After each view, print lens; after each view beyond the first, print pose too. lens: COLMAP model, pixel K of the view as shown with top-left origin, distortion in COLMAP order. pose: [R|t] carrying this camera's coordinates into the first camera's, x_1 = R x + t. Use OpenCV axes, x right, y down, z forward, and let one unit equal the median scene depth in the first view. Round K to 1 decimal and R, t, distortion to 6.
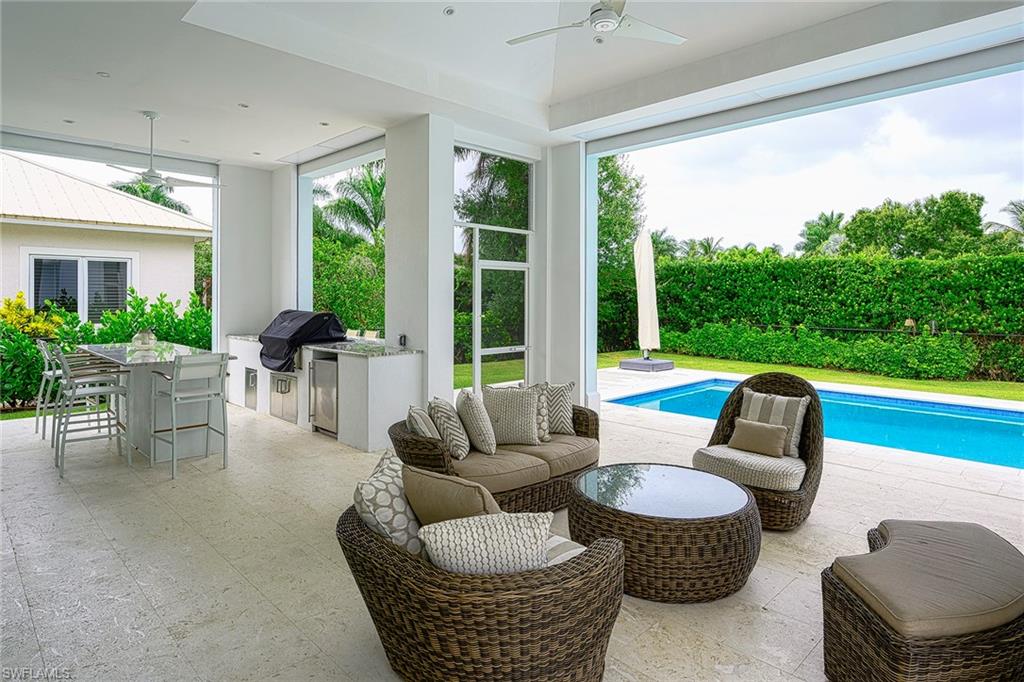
lens RADIAL K [[597.7, 0, 474.8], [0, 597.7, 339.5], [0, 0, 1]] dist [-0.000724, -0.000295]
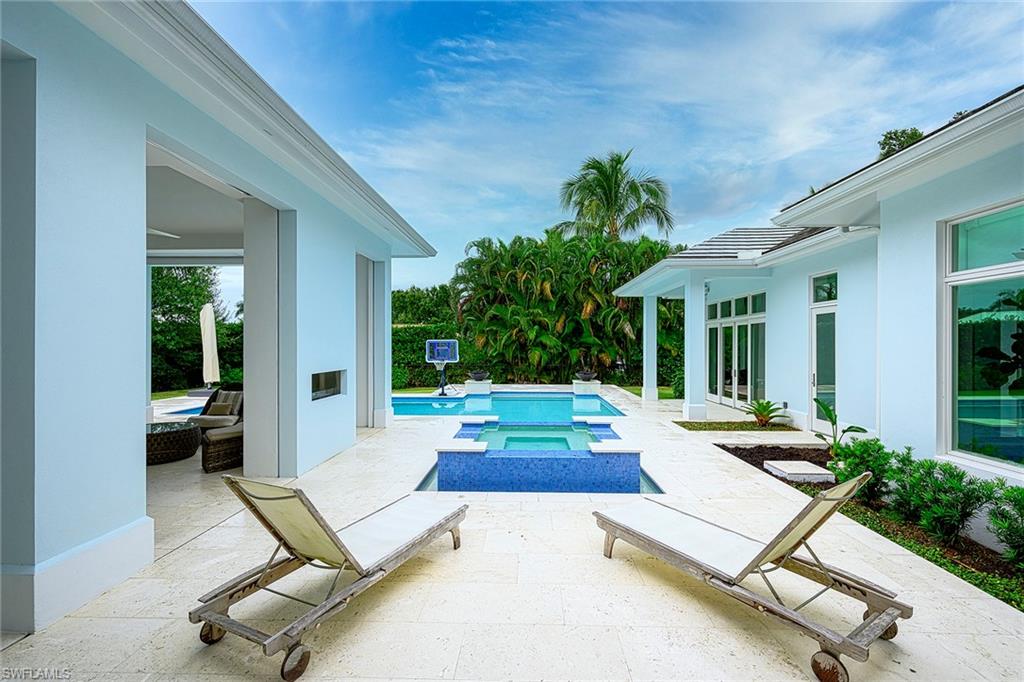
lens RADIAL K [[458.1, 0, 509.4], [0, 458.1, 348.1], [0, 0, 1]] dist [0.032545, 0.000028]
pose [[0.708758, -0.009141, 0.705393, -0.001831], [0.055646, 0.997525, -0.042985, 0.015270], [-0.703254, 0.069718, 0.707512, -0.257692]]
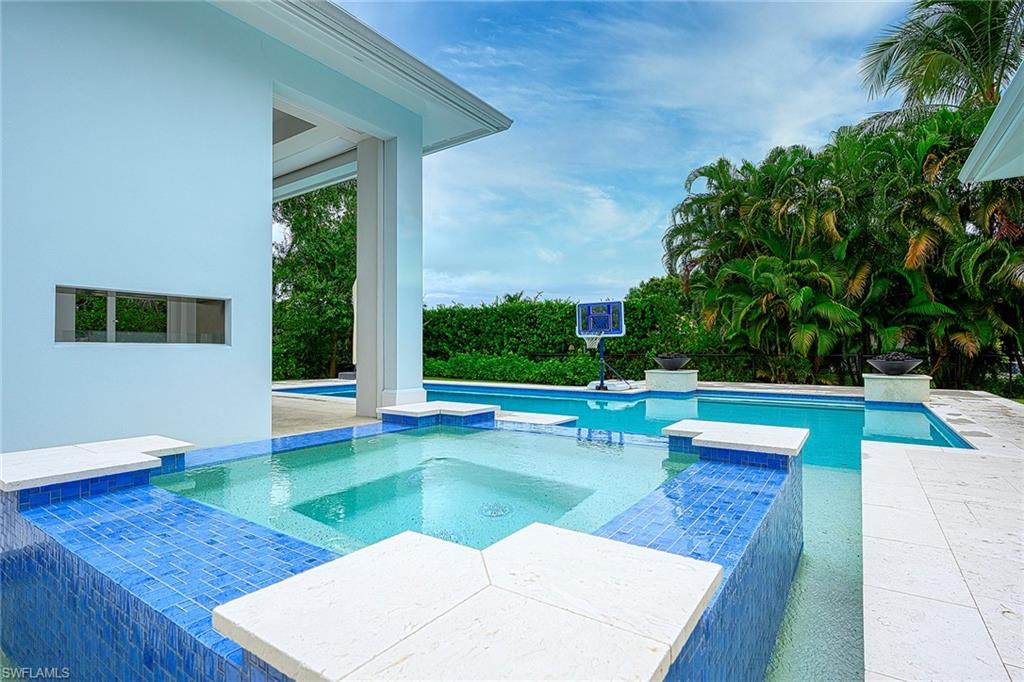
lens RADIAL K [[519.1, 0, 470.9], [0, 519.1, 345.1], [0, 0, 1]] dist [-0.005597, -0.000692]
pose [[0.982753, -0.002072, 0.184910, 0.232420], [0.016605, 0.996886, -0.077083, 0.050244], [-0.184175, 0.078825, 0.979728, -0.145065]]
